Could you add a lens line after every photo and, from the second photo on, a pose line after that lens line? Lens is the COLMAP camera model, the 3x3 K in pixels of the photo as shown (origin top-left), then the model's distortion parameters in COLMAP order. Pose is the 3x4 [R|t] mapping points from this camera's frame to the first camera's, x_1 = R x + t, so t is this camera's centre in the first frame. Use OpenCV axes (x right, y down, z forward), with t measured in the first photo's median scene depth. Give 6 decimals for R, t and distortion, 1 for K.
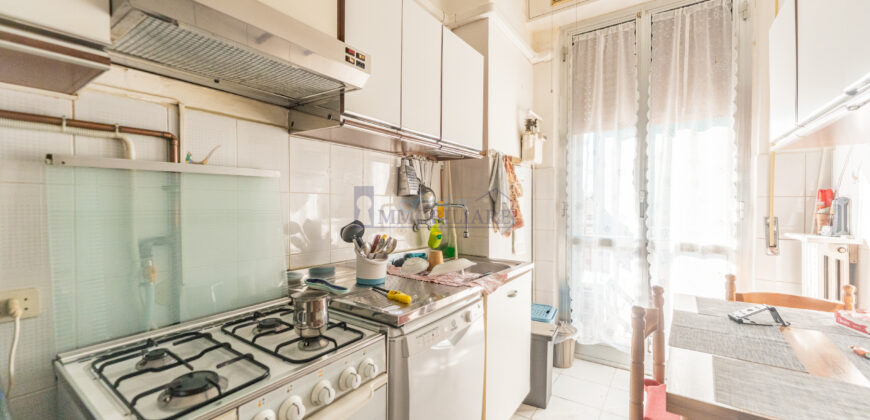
lens RADIAL K [[345.2, 0, 434.5], [0, 345.2, 209.4], [0, 0, 1]] dist [0.001581, 0.000113]
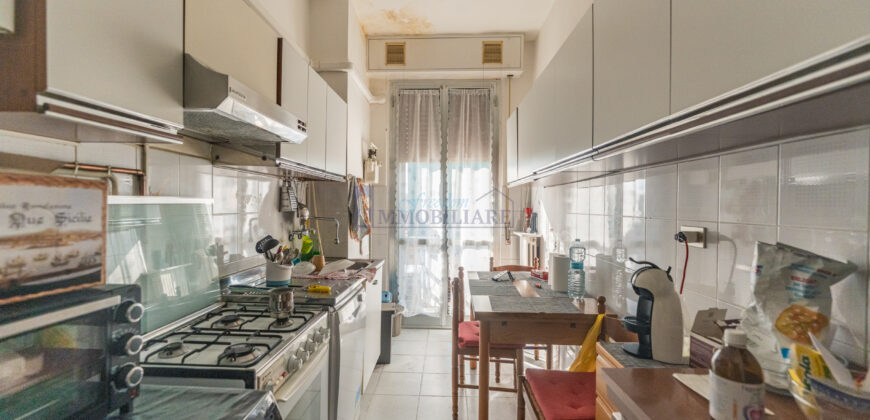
lens RADIAL K [[348.0, 0, 435.0], [0, 348.0, 210.0], [0, 0, 1]] dist [0.000470, 0.000344]
pose [[0.839935, -0.000991, 0.542686, -0.278804], [0.001430, 0.999999, -0.000388, -0.041065], [-0.542685, 0.001102, 0.839935, -0.269367]]
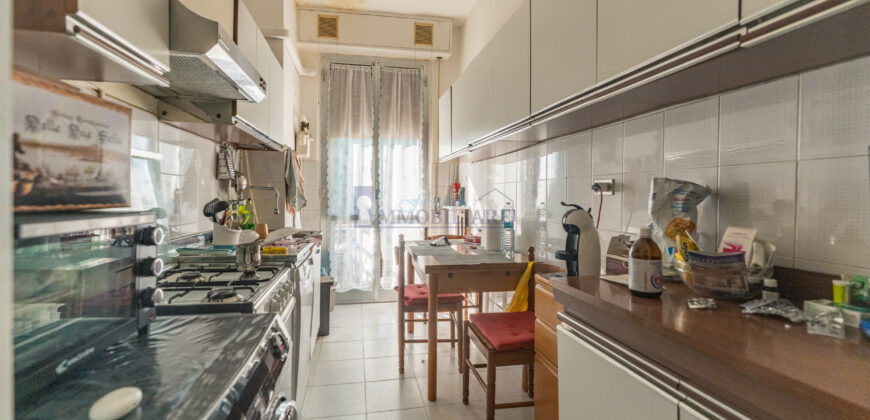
lens RADIAL K [[355.8, 0, 421.1], [0, 355.8, 200.8], [0, 0, 1]] dist [0.002026, 0.000005]
pose [[0.708652, -0.009880, 0.705489, -0.414196], [0.007216, 0.999951, 0.006755, 0.025960], [-0.705521, 0.000304, 0.708689, -0.276264]]
